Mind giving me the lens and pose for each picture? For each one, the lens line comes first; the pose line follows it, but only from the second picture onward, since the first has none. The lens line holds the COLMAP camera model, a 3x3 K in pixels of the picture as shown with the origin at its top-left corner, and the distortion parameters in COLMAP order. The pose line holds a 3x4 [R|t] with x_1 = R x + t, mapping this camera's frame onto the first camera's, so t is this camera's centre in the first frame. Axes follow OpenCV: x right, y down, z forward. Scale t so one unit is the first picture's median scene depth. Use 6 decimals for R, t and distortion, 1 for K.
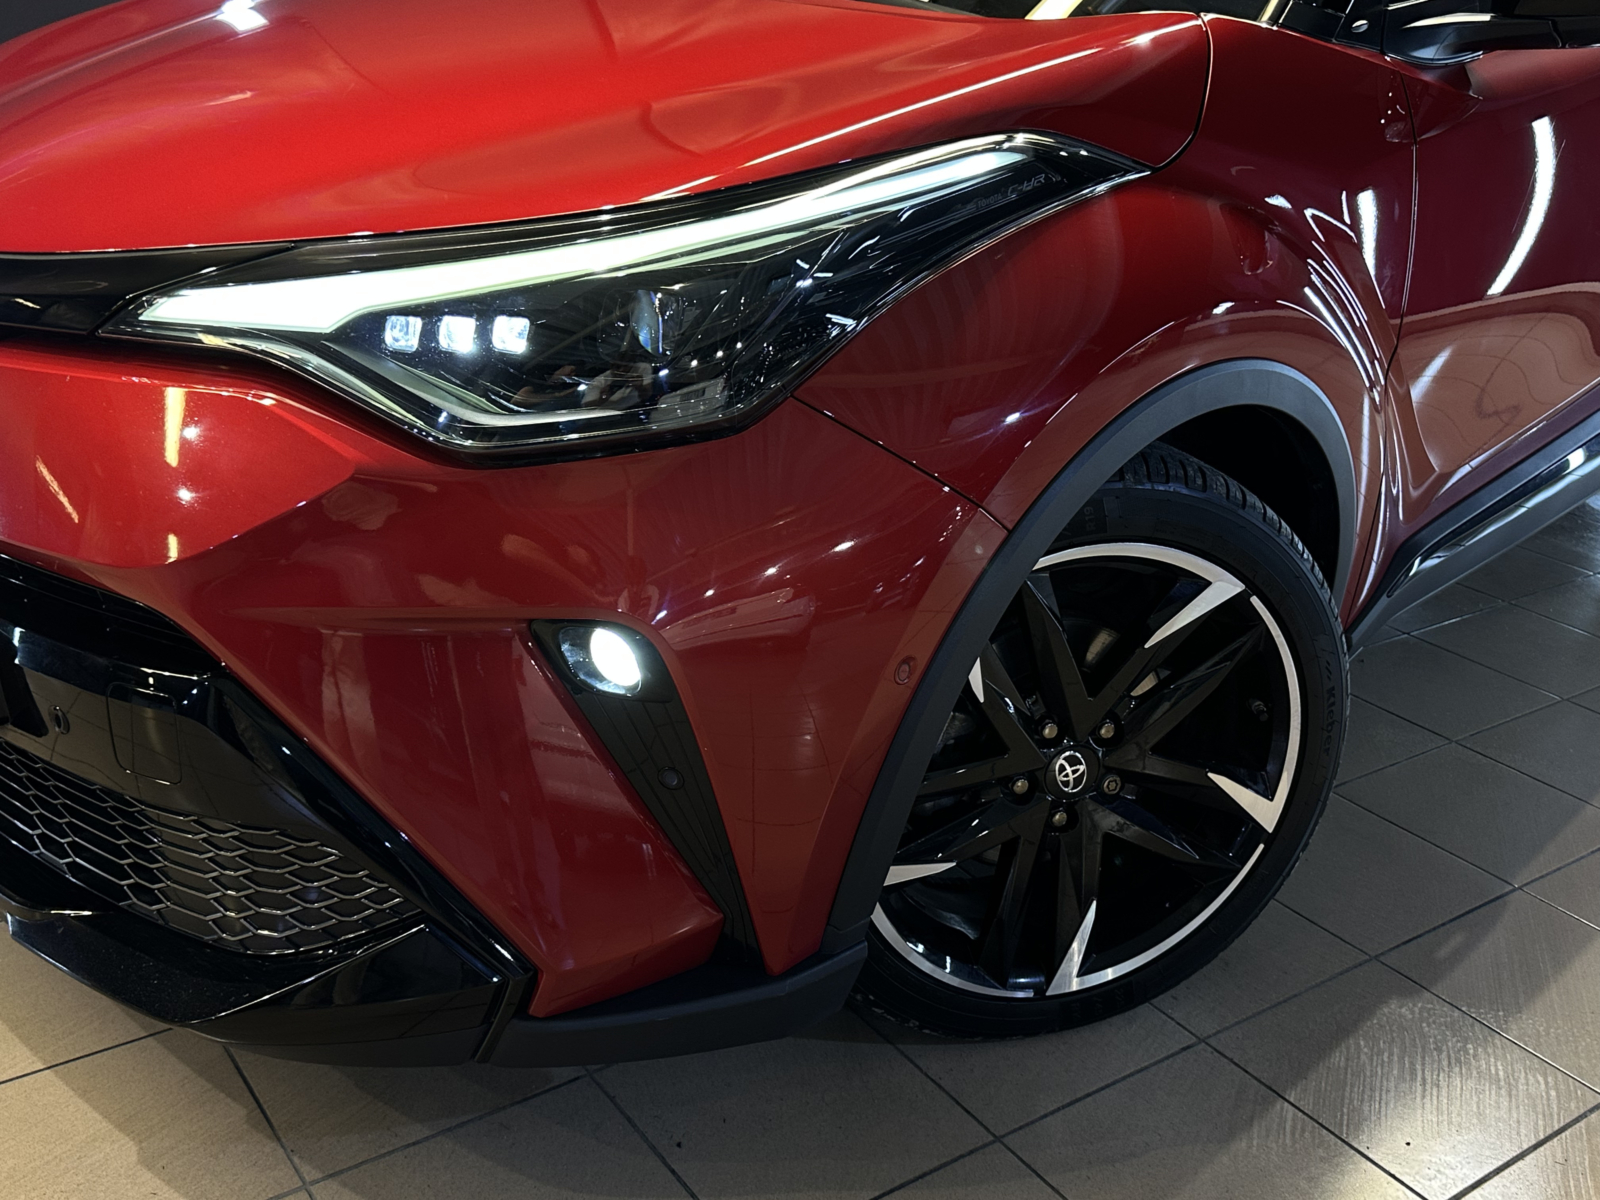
lens RADIAL K [[1678.4, 0, 800.0], [0, 1678.4, 600.0], [0, 0, 1]] dist [0.103130, -0.030604]
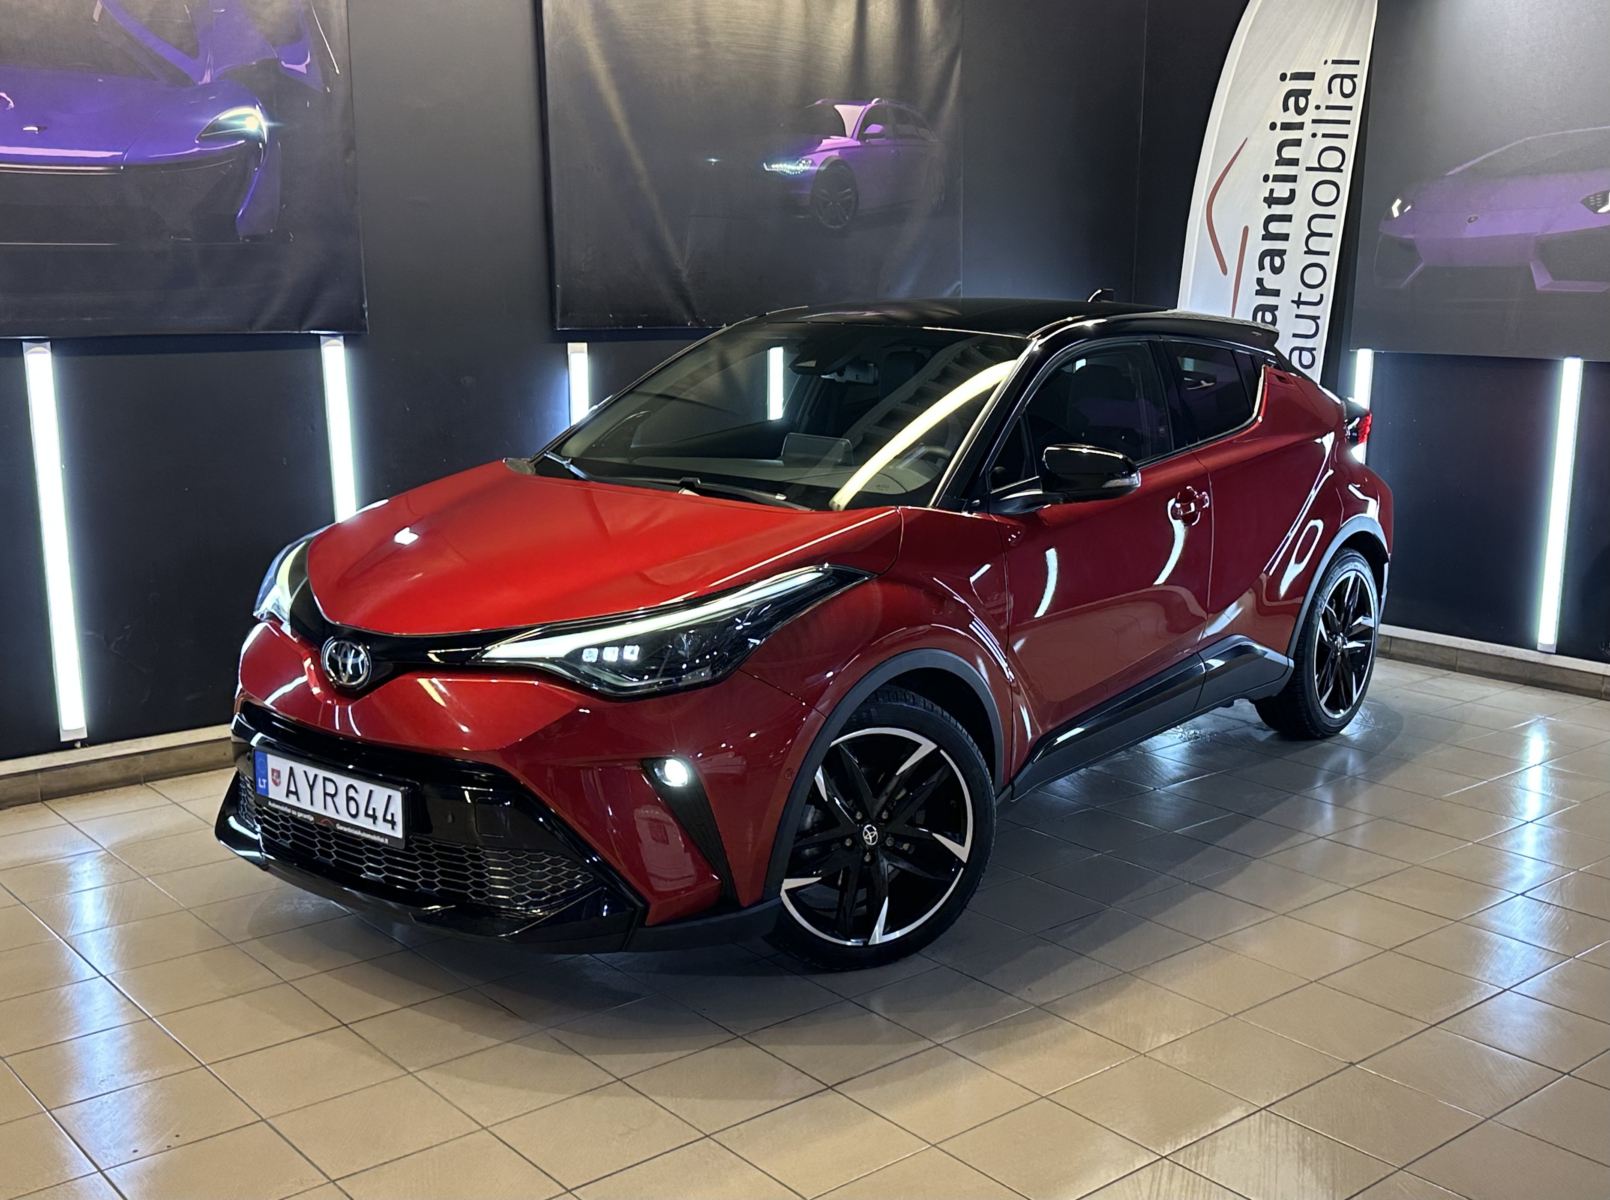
lens RADIAL K [[1688.9, 0, 805.0], [0, 1688.9, 600.0], [0, 0, 1]] dist [0.103130, -0.030604]
pose [[0.997488, -0.053223, 0.046741, -0.015267], [0.061089, 0.980394, -0.187339, 0.240000], [-0.035854, 0.189724, 0.981183, -1.423953]]
